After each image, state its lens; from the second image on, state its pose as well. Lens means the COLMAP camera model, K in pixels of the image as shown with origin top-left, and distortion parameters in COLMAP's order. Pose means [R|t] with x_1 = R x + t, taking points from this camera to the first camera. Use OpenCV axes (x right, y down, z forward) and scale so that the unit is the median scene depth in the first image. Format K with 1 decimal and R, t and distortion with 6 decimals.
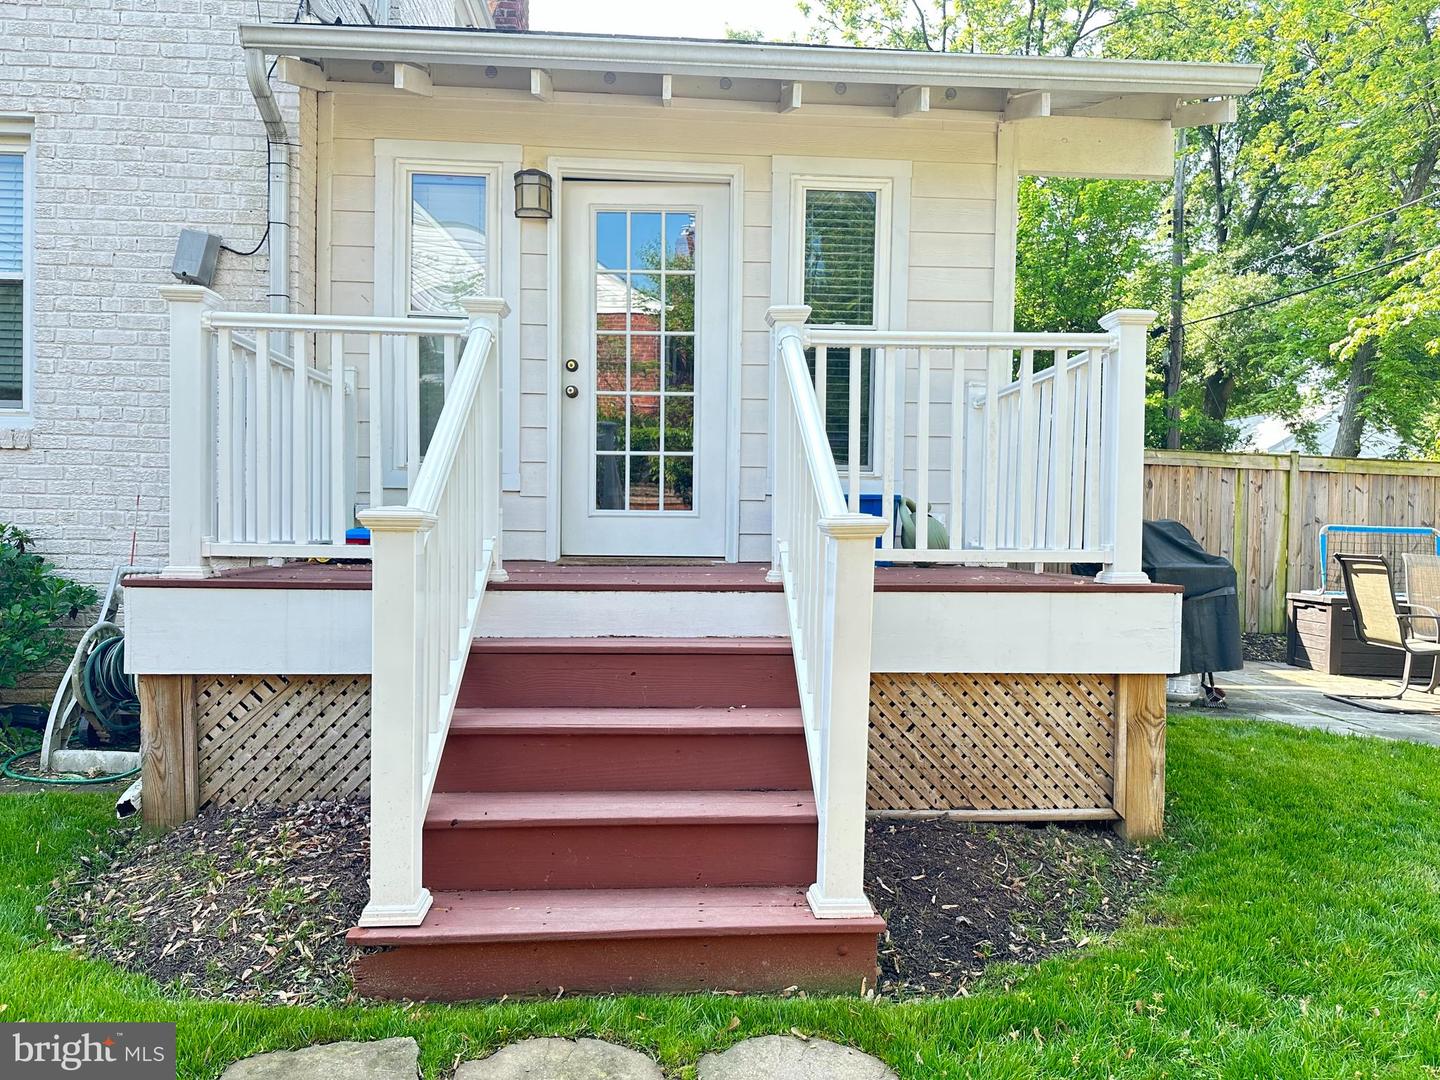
lens RADIAL K [[1005.1, 0, 717.9], [0, 1005.1, 535.0], [0, 0, 1]] dist [0.011943, -0.004536]
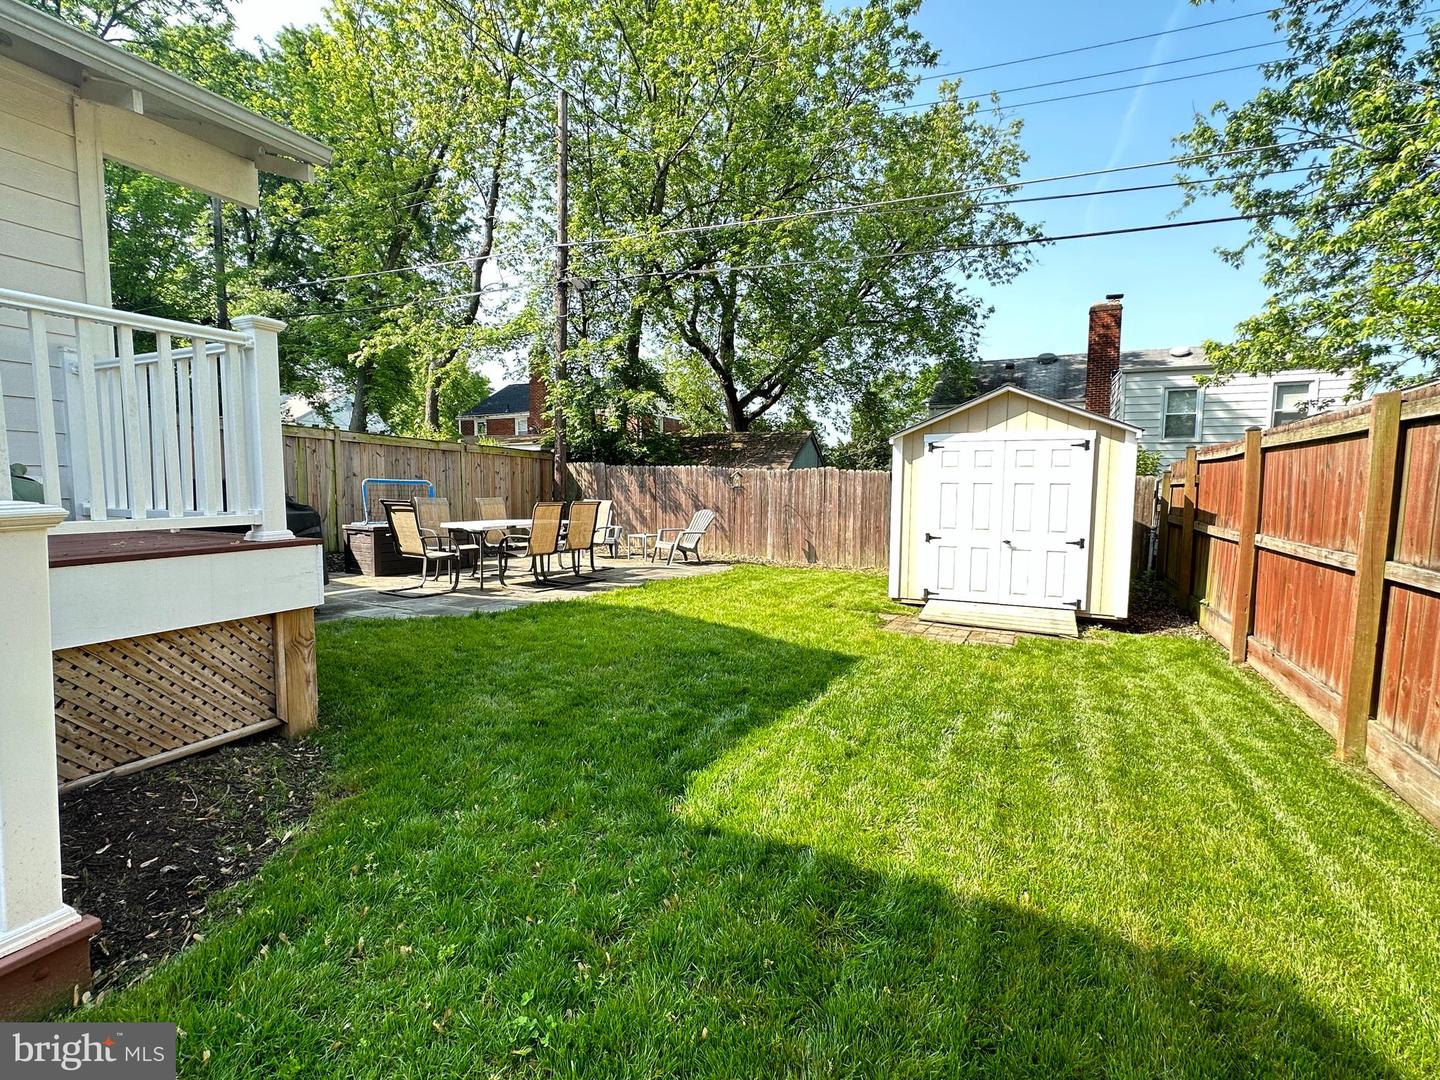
lens RADIAL K [[670.2, 0, 718.4], [0, 670.2, 538.4], [0, 0, 1]] dist [-0.005096, 0.003149]
pose [[0.489987, -0.081042, 0.867954, -0.049114], [0.003053, 0.995823, 0.091258, -0.028888], [-0.871724, -0.042065, 0.488188, 0.111785]]
